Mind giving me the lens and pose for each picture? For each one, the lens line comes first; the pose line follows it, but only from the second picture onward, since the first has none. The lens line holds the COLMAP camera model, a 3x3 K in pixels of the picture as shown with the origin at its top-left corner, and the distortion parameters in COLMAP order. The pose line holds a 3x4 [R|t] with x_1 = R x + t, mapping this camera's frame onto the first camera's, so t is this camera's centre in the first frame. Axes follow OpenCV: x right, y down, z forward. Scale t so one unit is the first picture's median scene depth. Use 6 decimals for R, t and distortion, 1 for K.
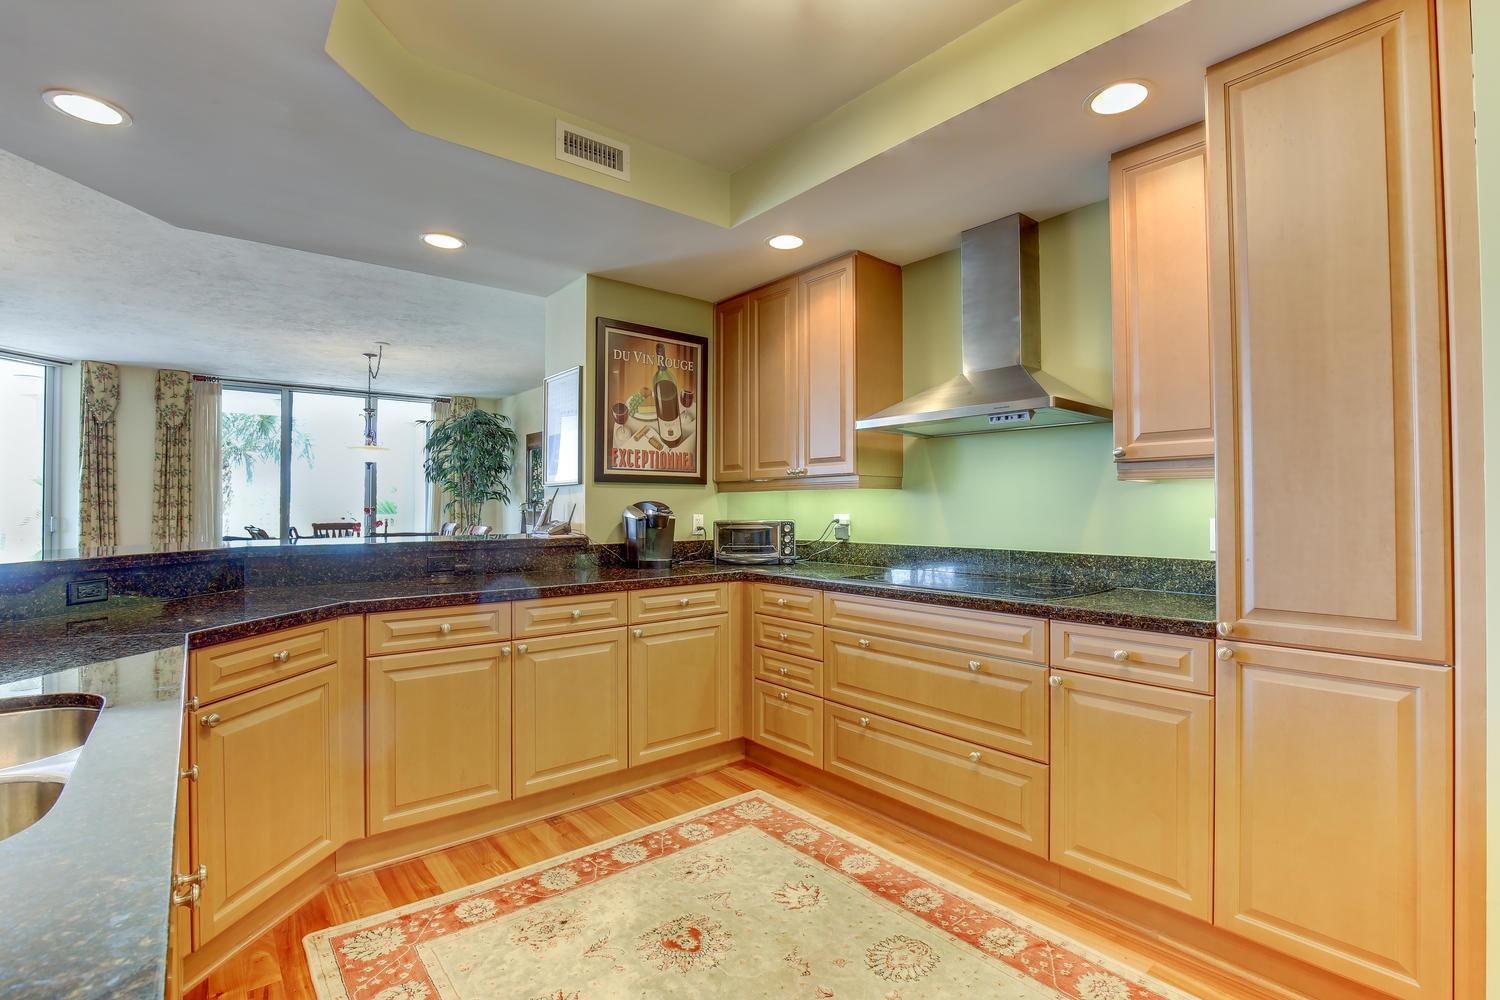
lens RADIAL K [[691.6, 0, 760.2], [0, 691.6, 496.7], [0, 0, 1]] dist [-0.037836, 0.007140]
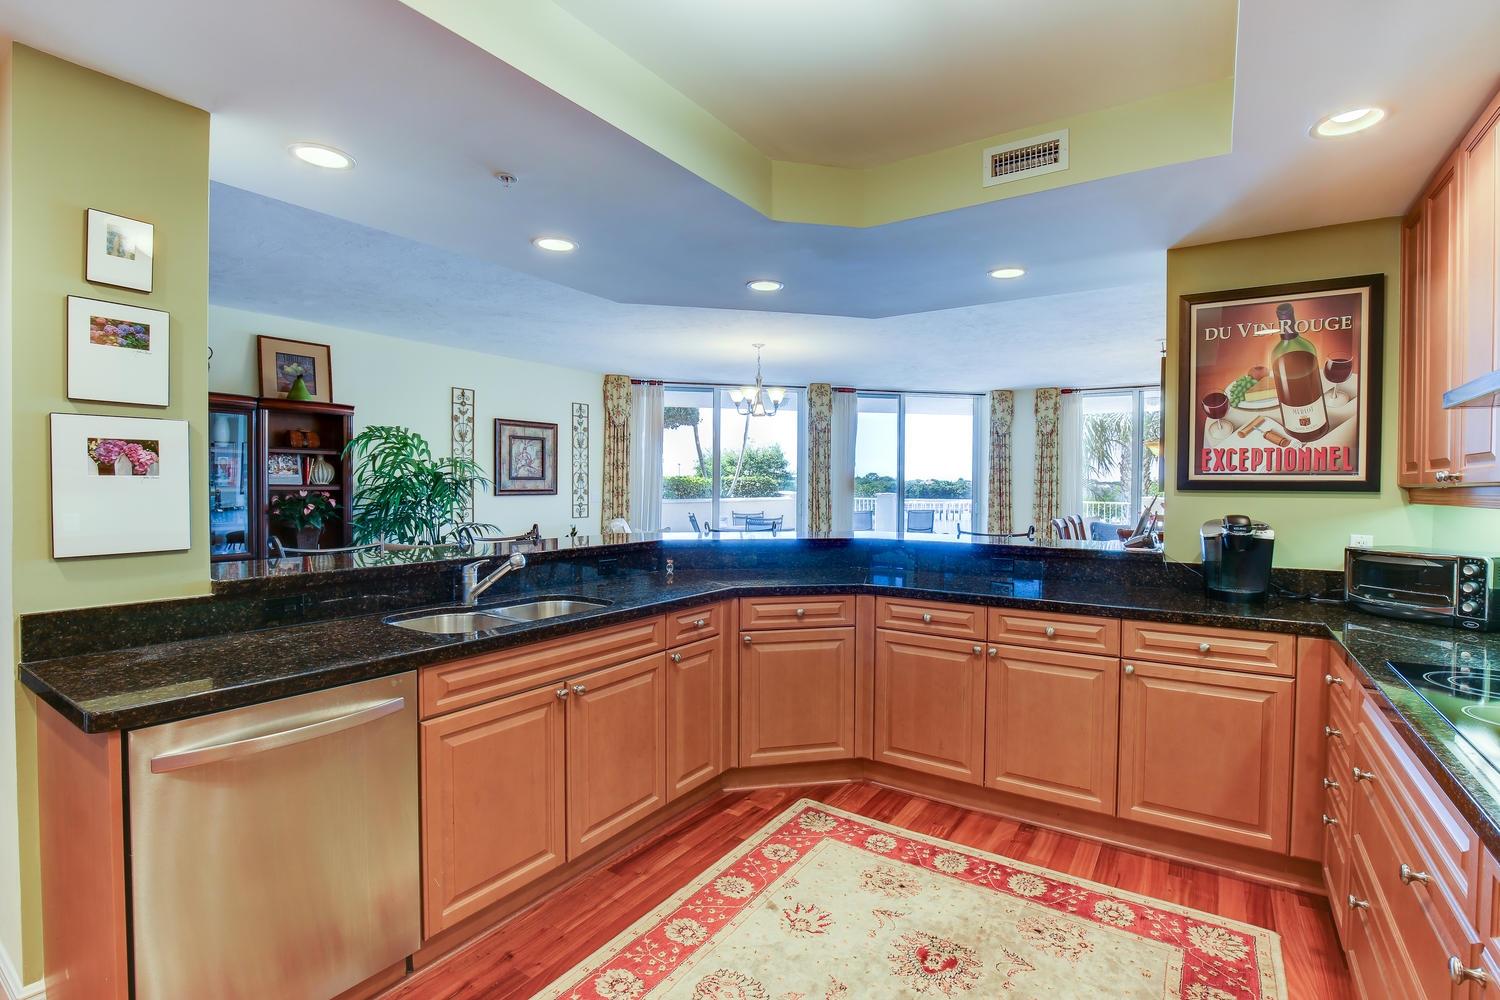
lens RADIAL K [[691.6, 0, 760.2], [0, 691.6, 496.7], [0, 0, 1]] dist [-0.037836, 0.007140]
pose [[0.288630, 0.018215, -0.957267, 0.412695], [0.005926, 0.999766, 0.020810, -0.032629], [0.957422, -0.011679, 0.288454, 0.250193]]
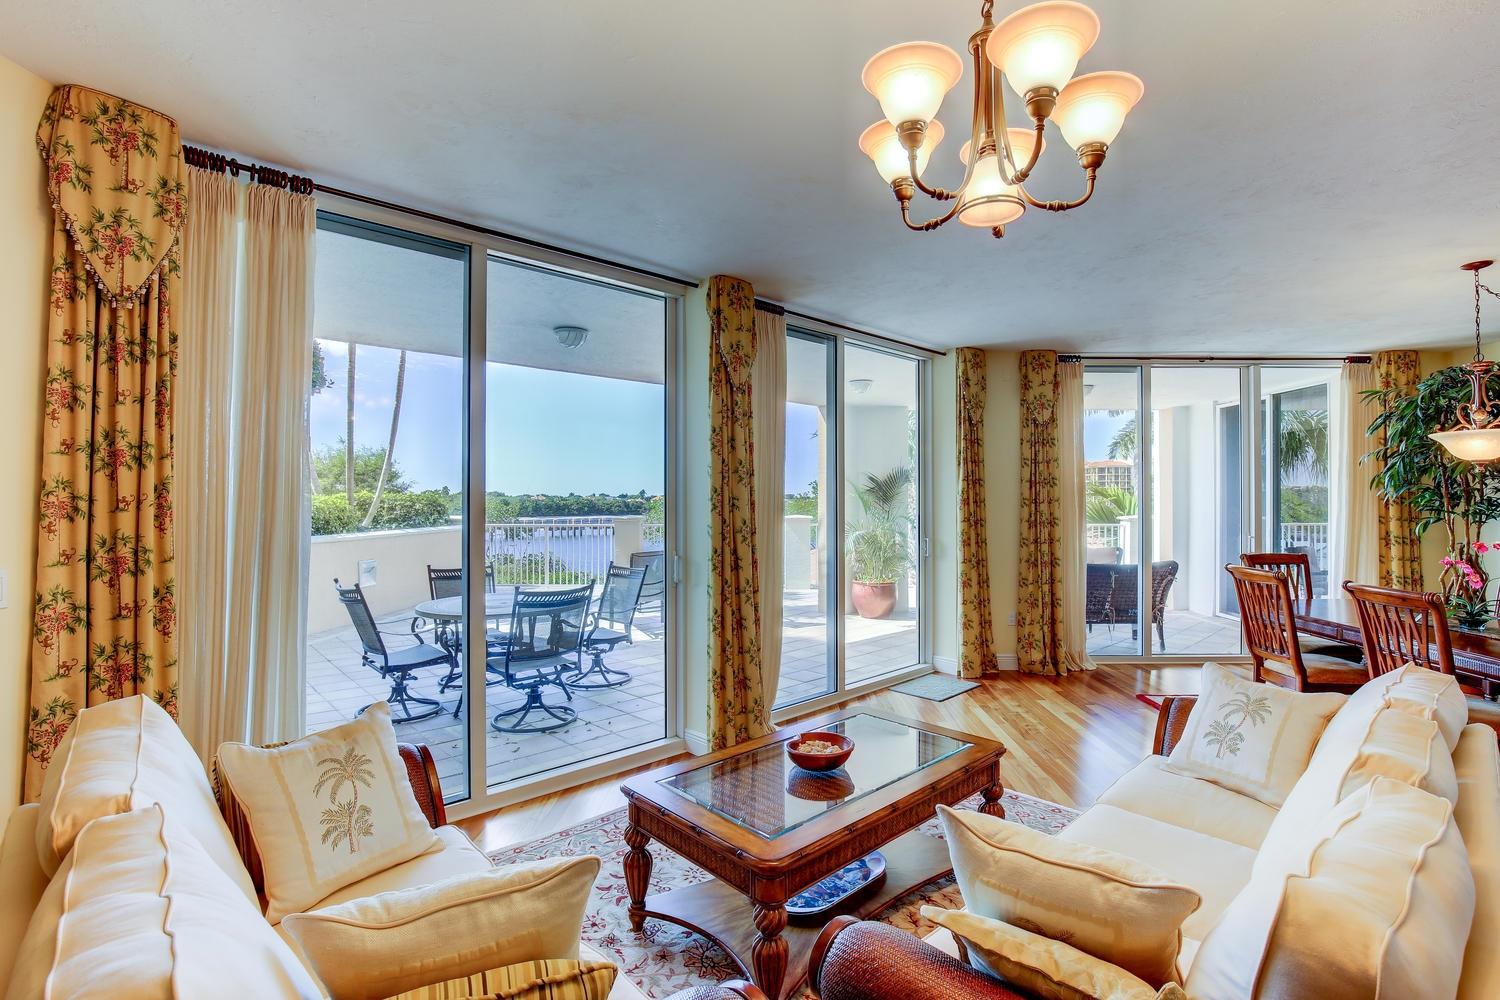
lens RADIAL K [[691.6, 0, 760.2], [0, 691.6, 496.7], [0, 0, 1]] dist [-0.037836, 0.007140]
pose [[0.750865, -0.004913, -0.660438, -1.220710], [0.009912, 0.999944, 0.003831, -0.053298], [0.660382, -0.009423, 0.750871, 0.401755]]
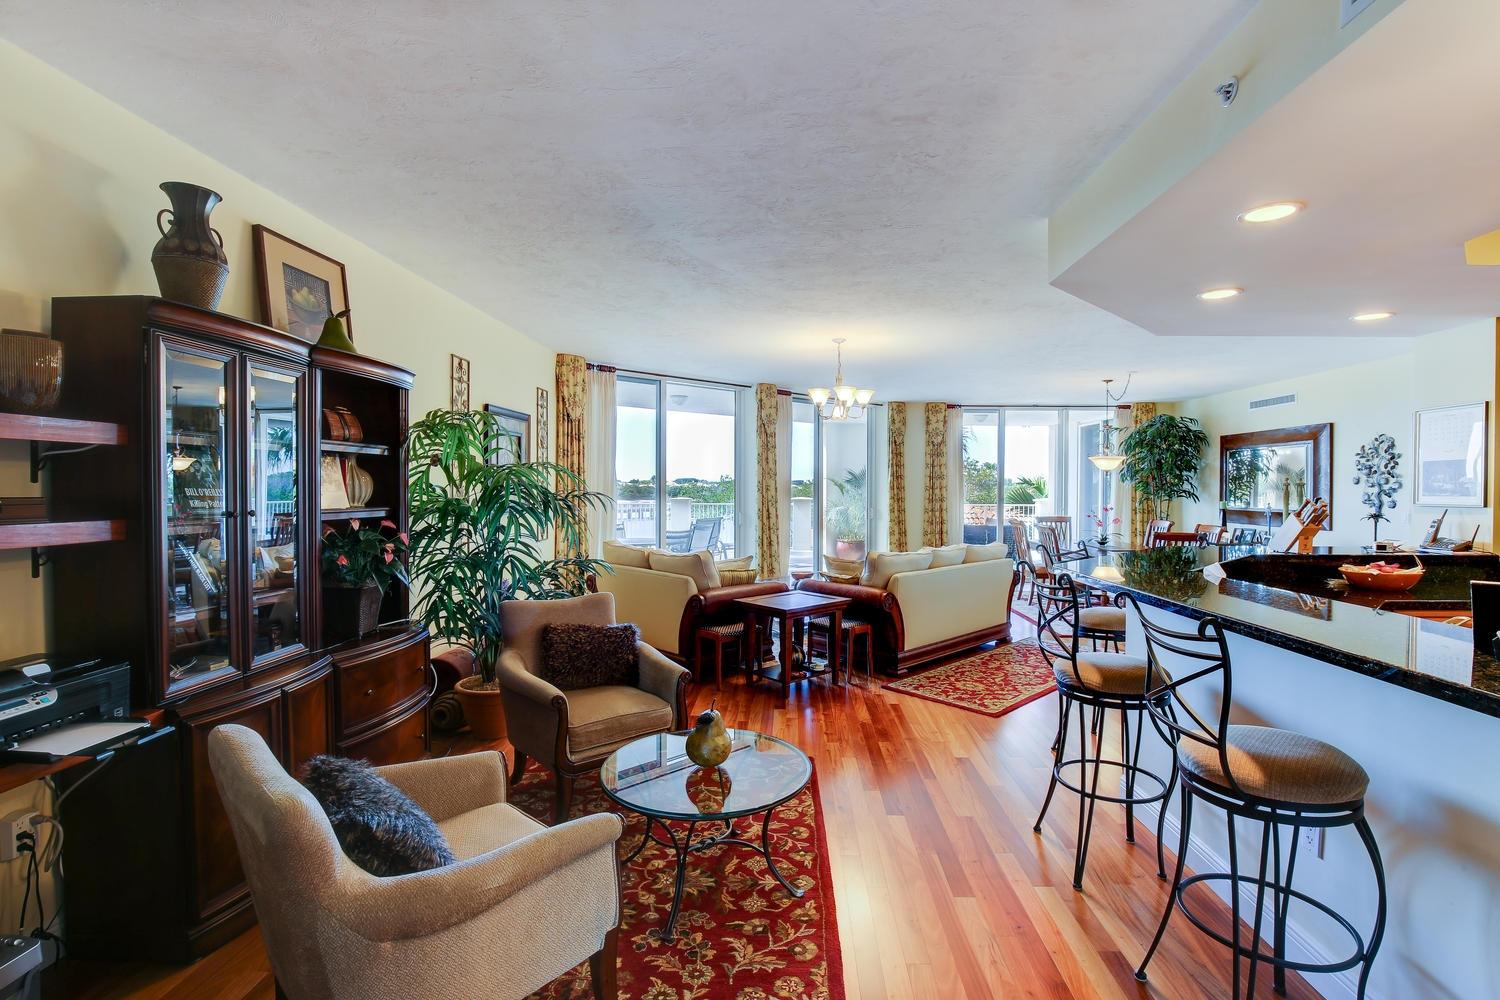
lens RADIAL K [[691.6, 0, 760.2], [0, 691.6, 496.7], [0, 0, 1]] dist [-0.037836, 0.007140]
pose [[0.742659, 0.011553, -0.669570, -0.405735], [0.006491, 0.999680, 0.024449, -0.068242], [0.669638, -0.022504, 0.742347, -0.581631]]
